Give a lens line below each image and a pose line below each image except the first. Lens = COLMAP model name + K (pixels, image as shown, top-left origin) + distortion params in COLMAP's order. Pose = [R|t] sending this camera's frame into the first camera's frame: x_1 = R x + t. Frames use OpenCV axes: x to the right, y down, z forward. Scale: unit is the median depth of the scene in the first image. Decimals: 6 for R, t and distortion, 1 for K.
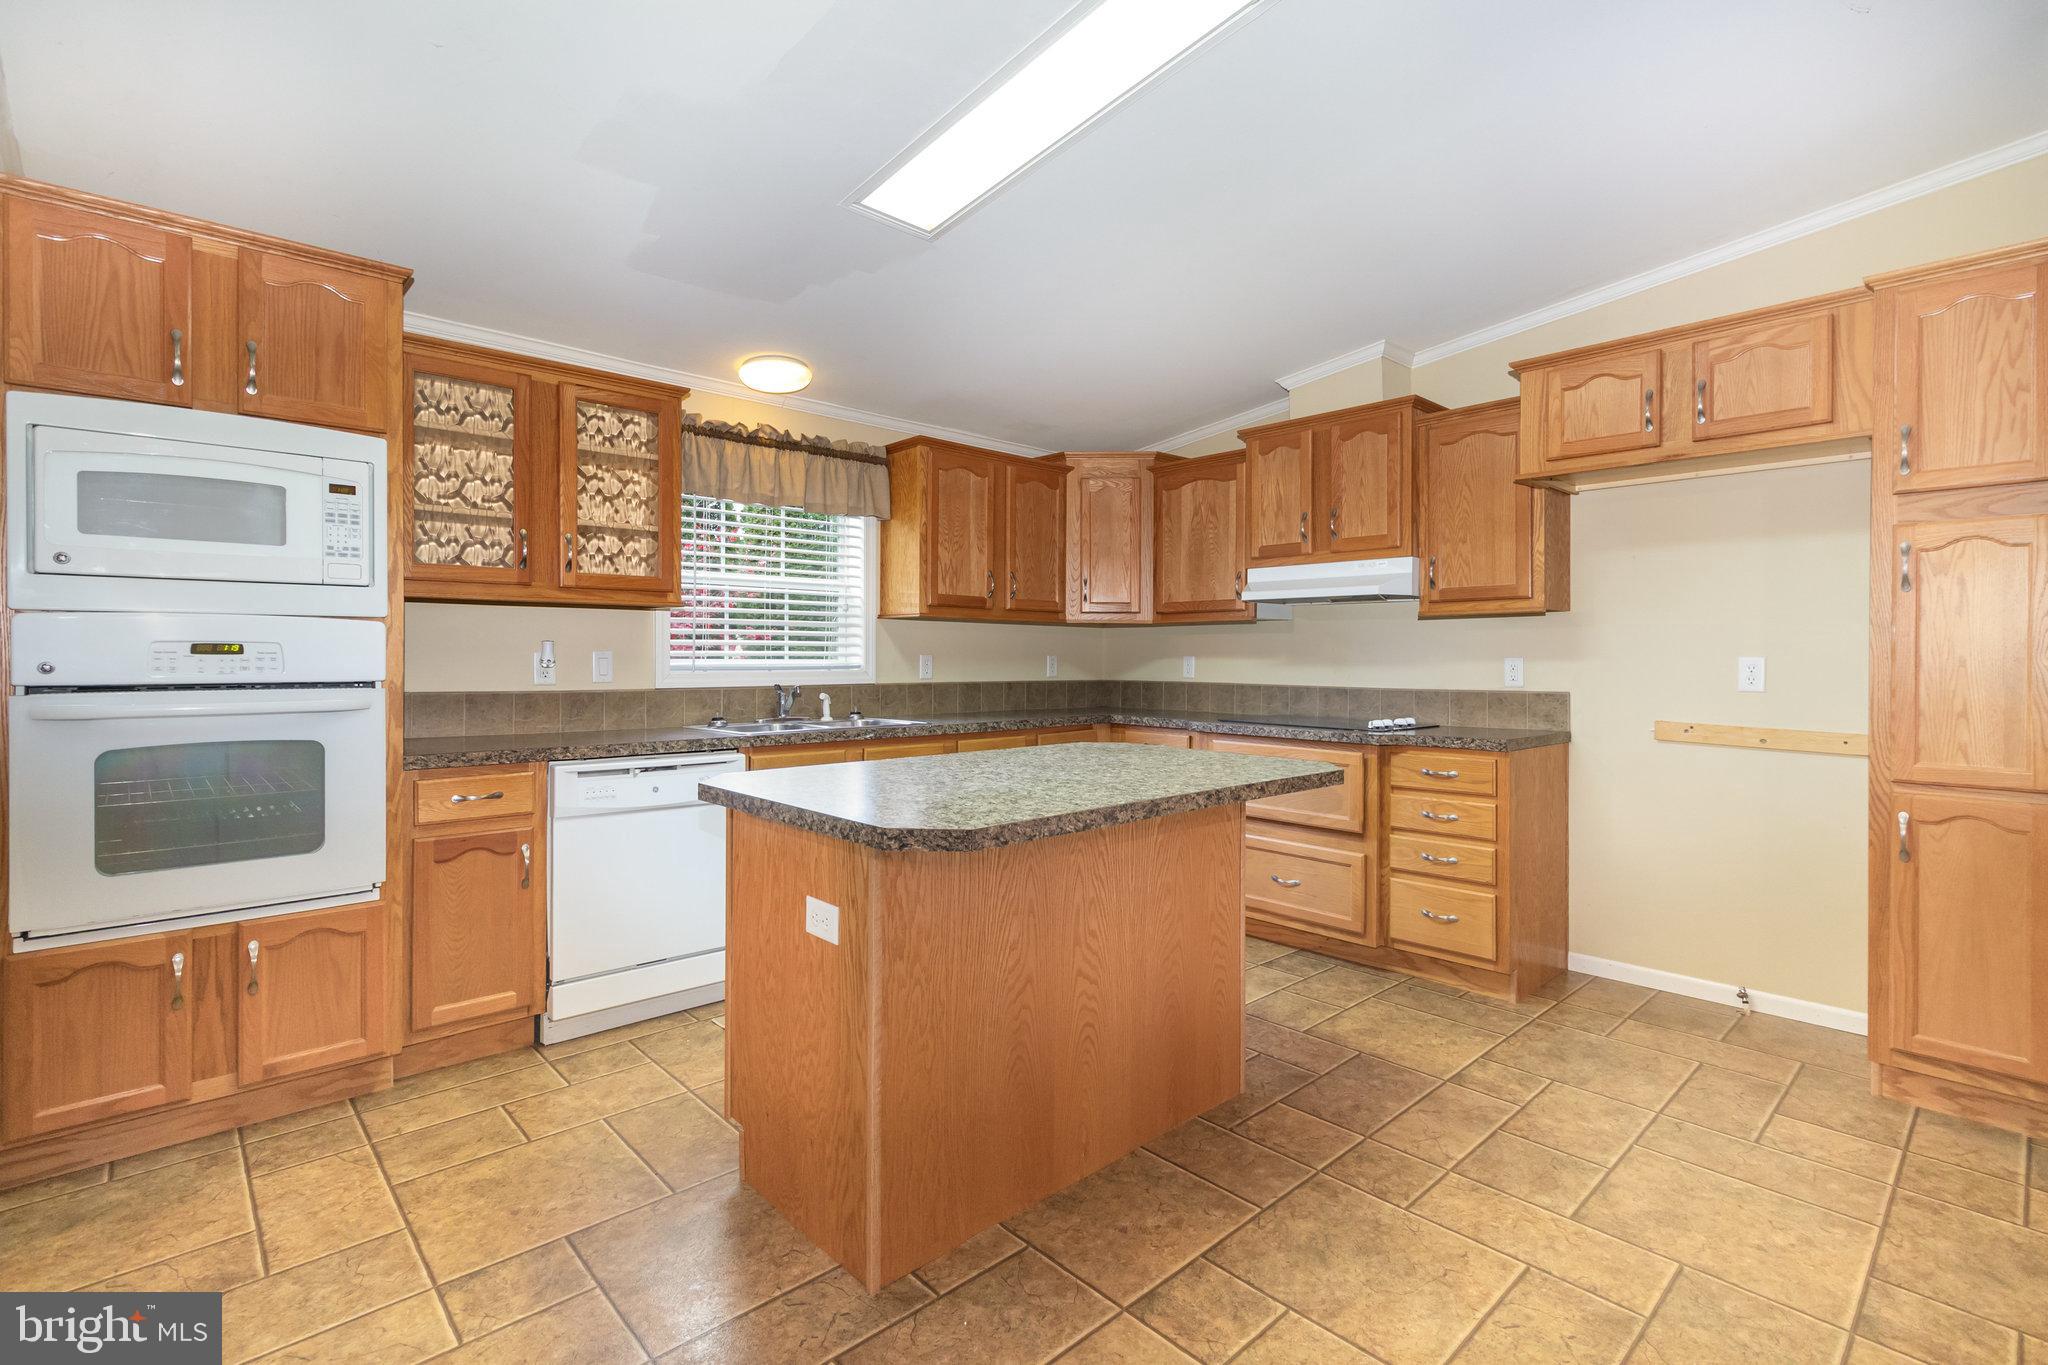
lens RADIAL K [[948.2, 0, 1032.0], [0, 948.2, 654.4], [0, 0, 1]] dist [0.002880, -0.000416]
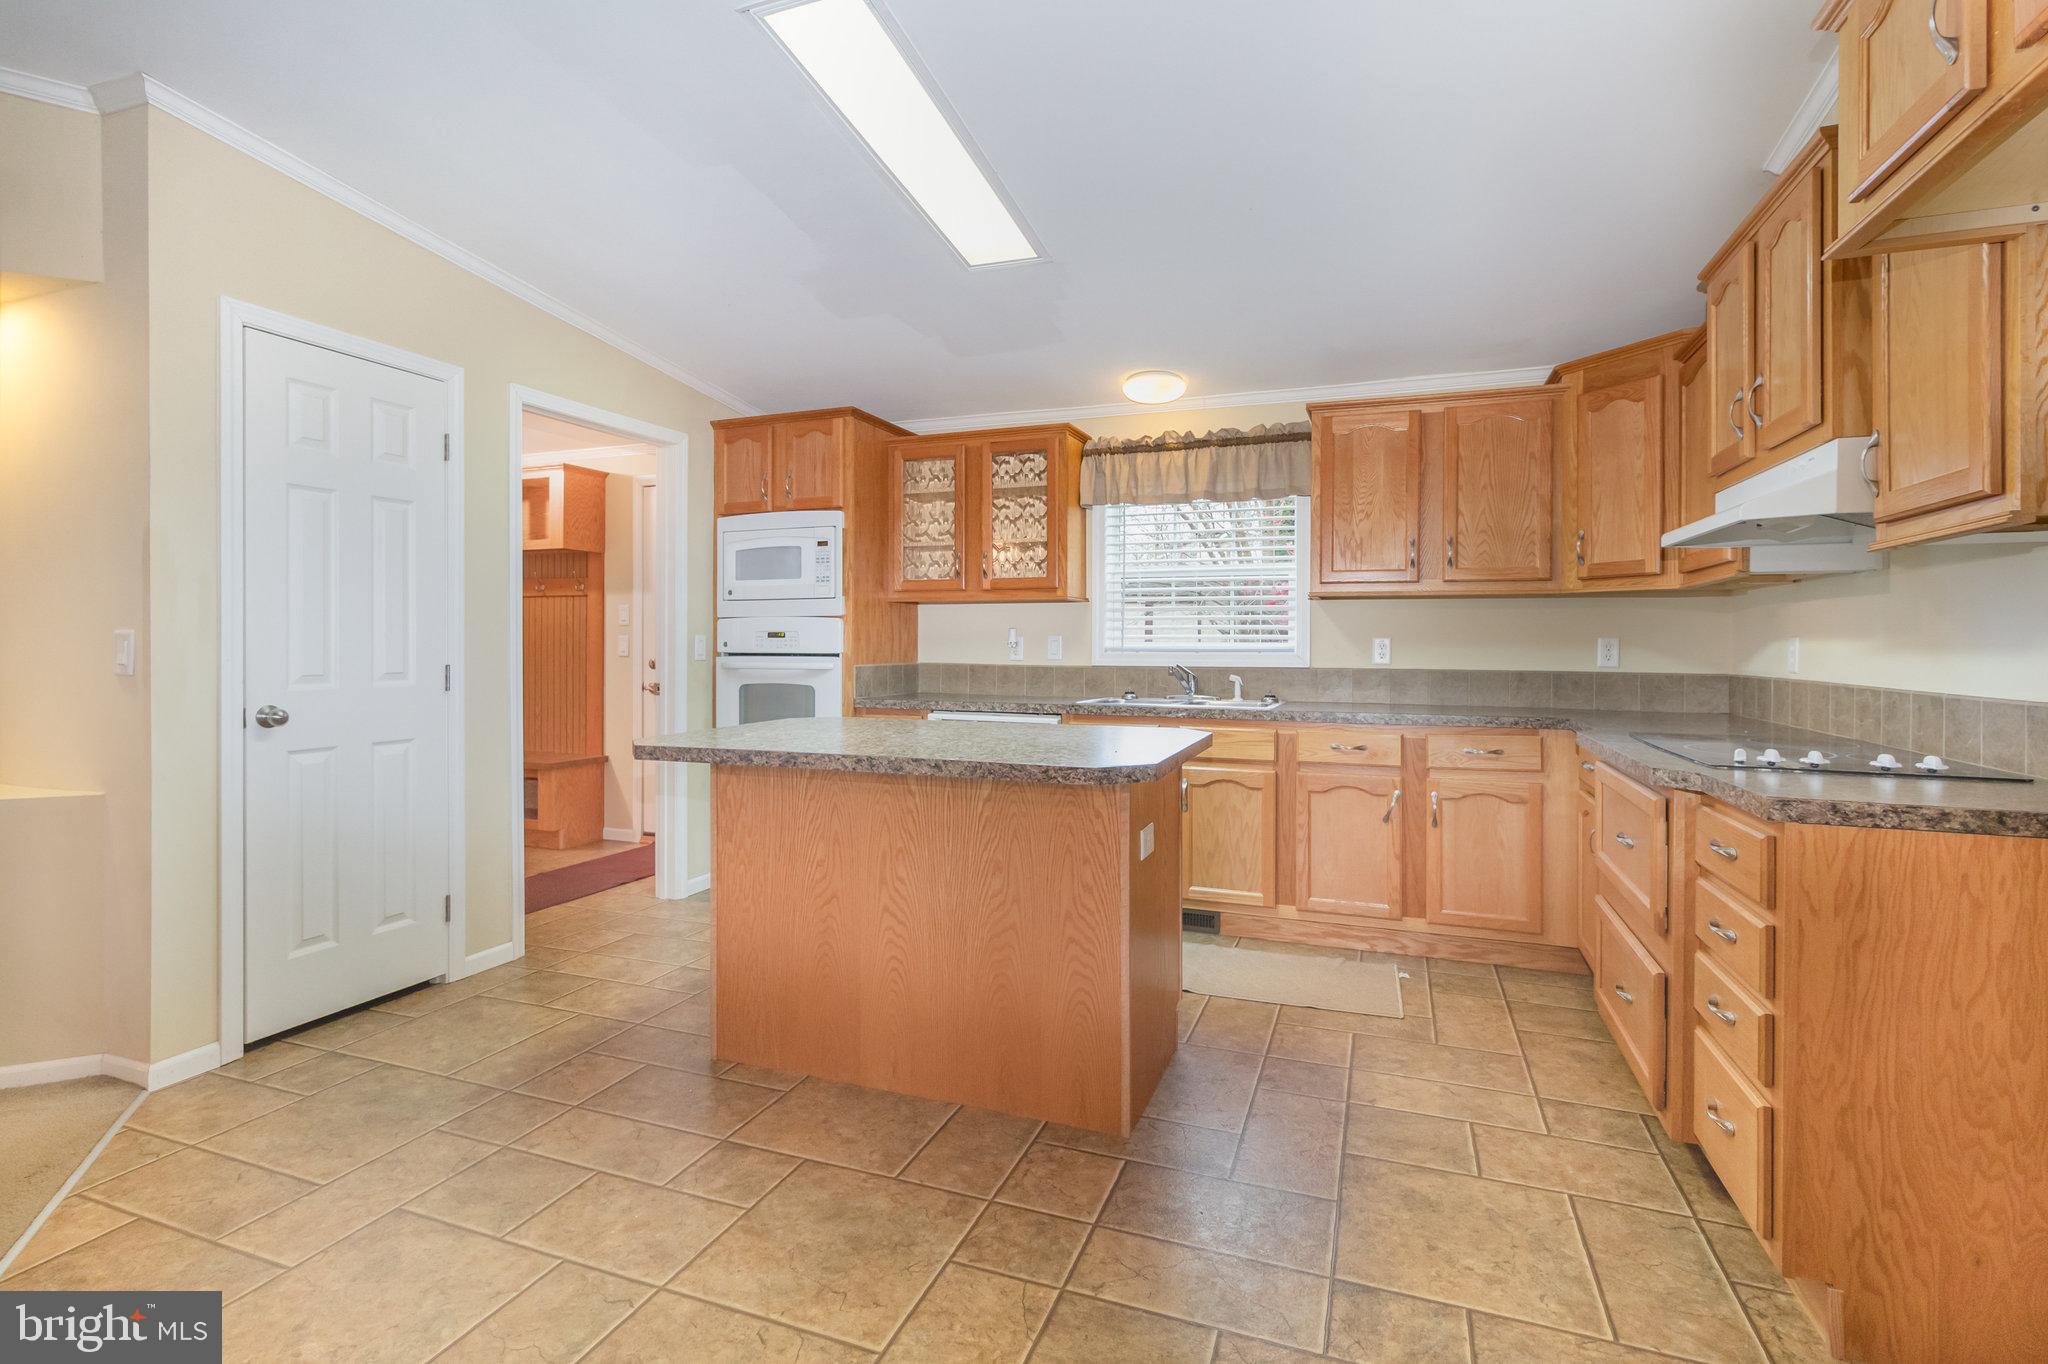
lens RADIAL K [[948.2, 0, 1027.2], [0, 948.2, 642.1], [0, 0, 1]] dist [0.002880, -0.000416]
pose [[0.438609, -0.002764, -0.898674, 0.778785], [-0.000011, 0.999995, -0.003081, 0.010789], [0.898678, 0.001361, 0.438607, 0.437133]]
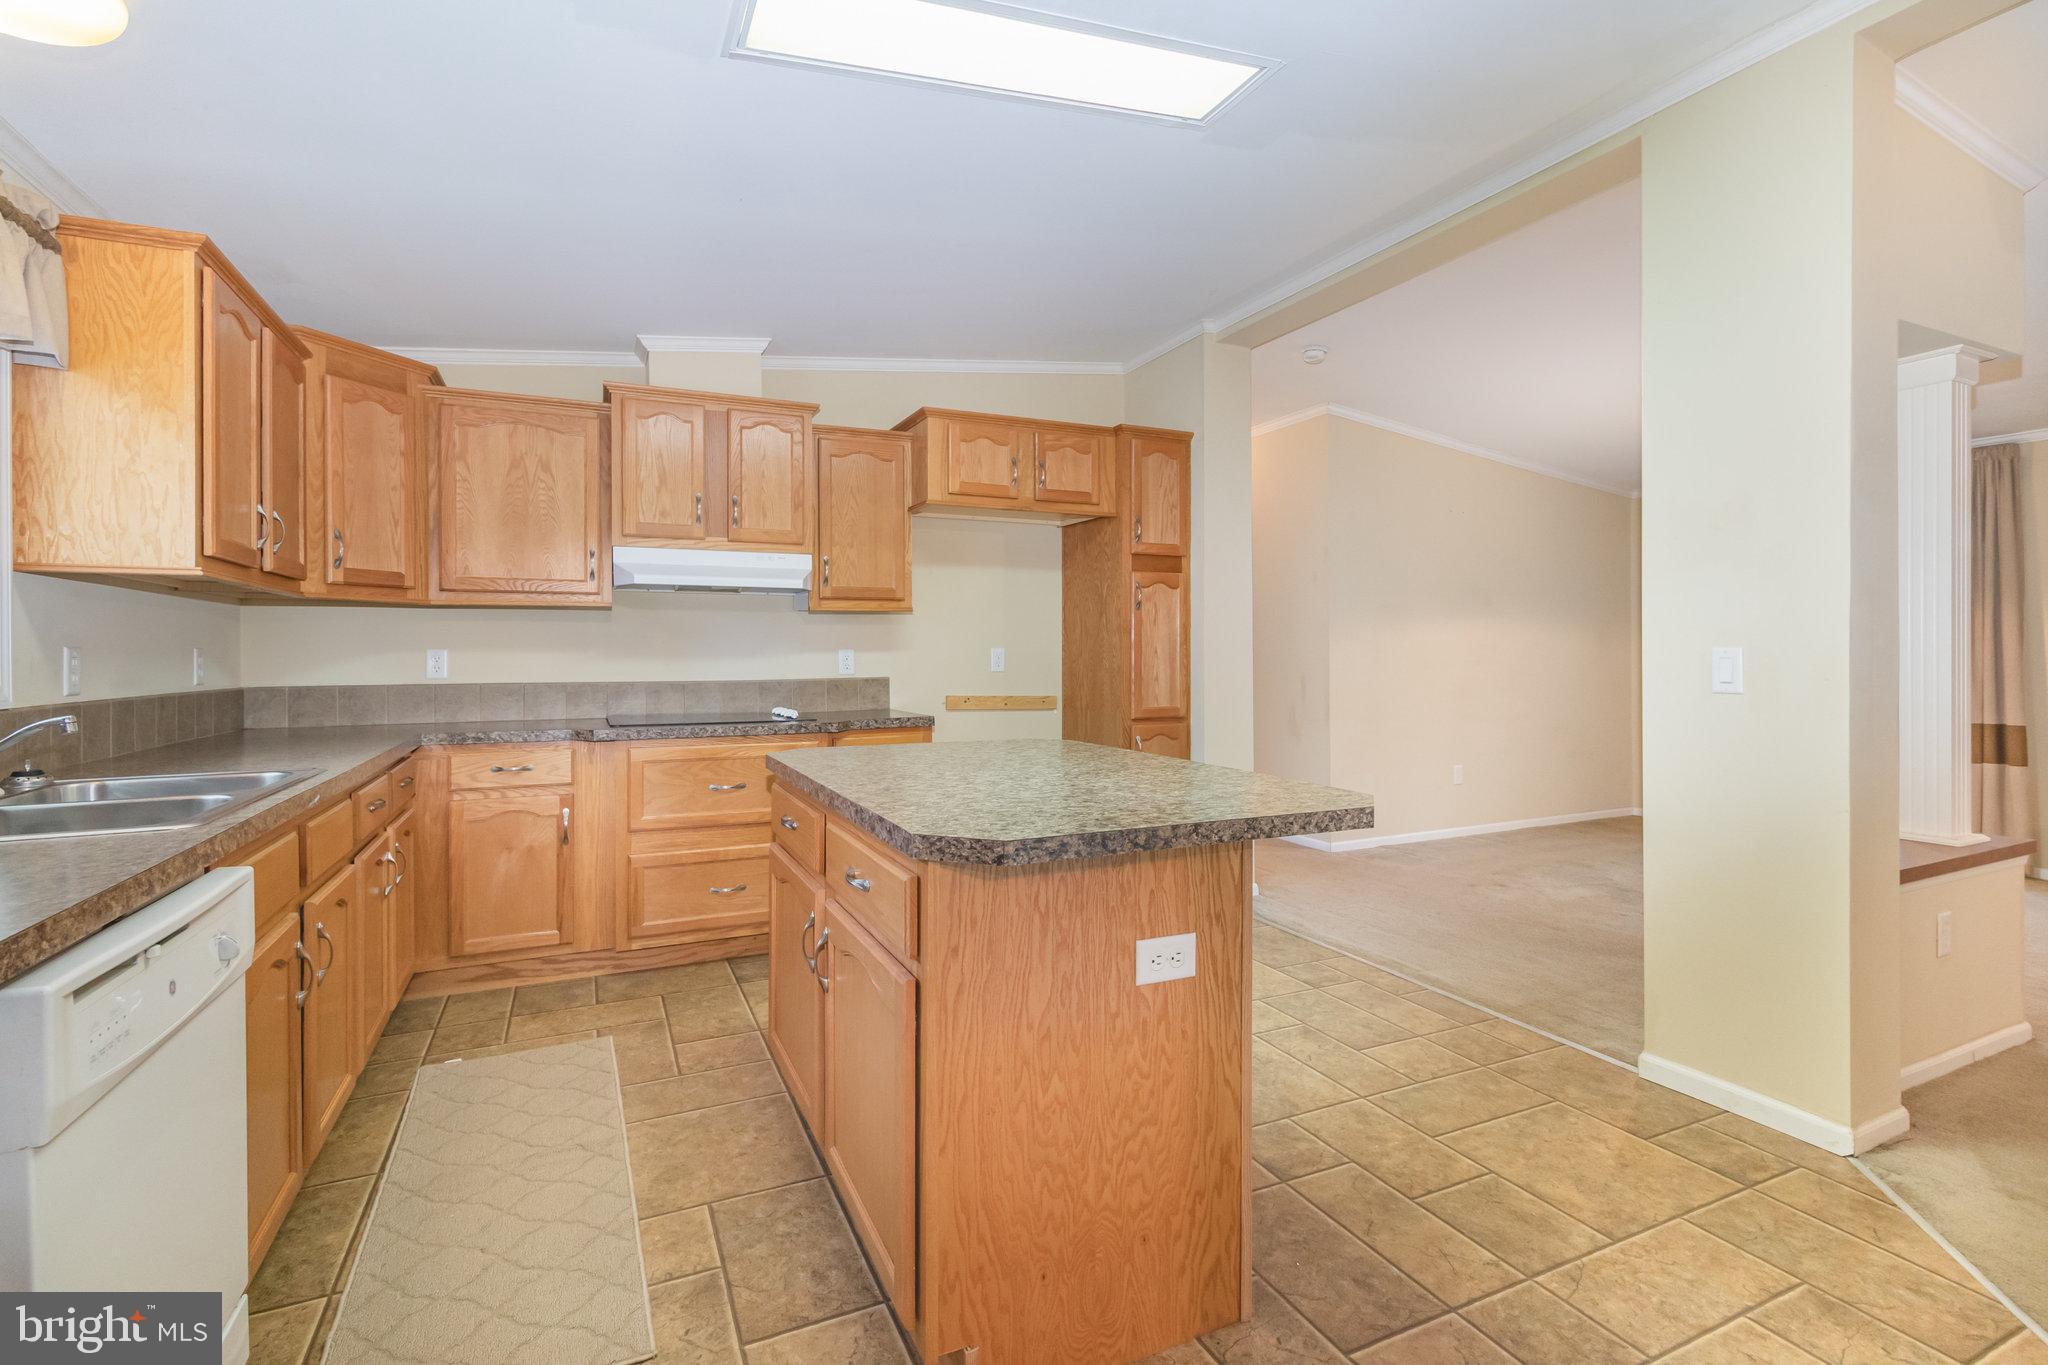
lens RADIAL K [[948.2, 0, 1035.8], [0, 948.2, 649.9], [0, 0, 1]] dist [0.002880, -0.000416]
pose [[0.299326, -0.002952, 0.954146, -0.629107], [0.001767, 0.999995, 0.002540, 0.001998], [-0.954149, 0.000925, 0.299330, 0.509738]]
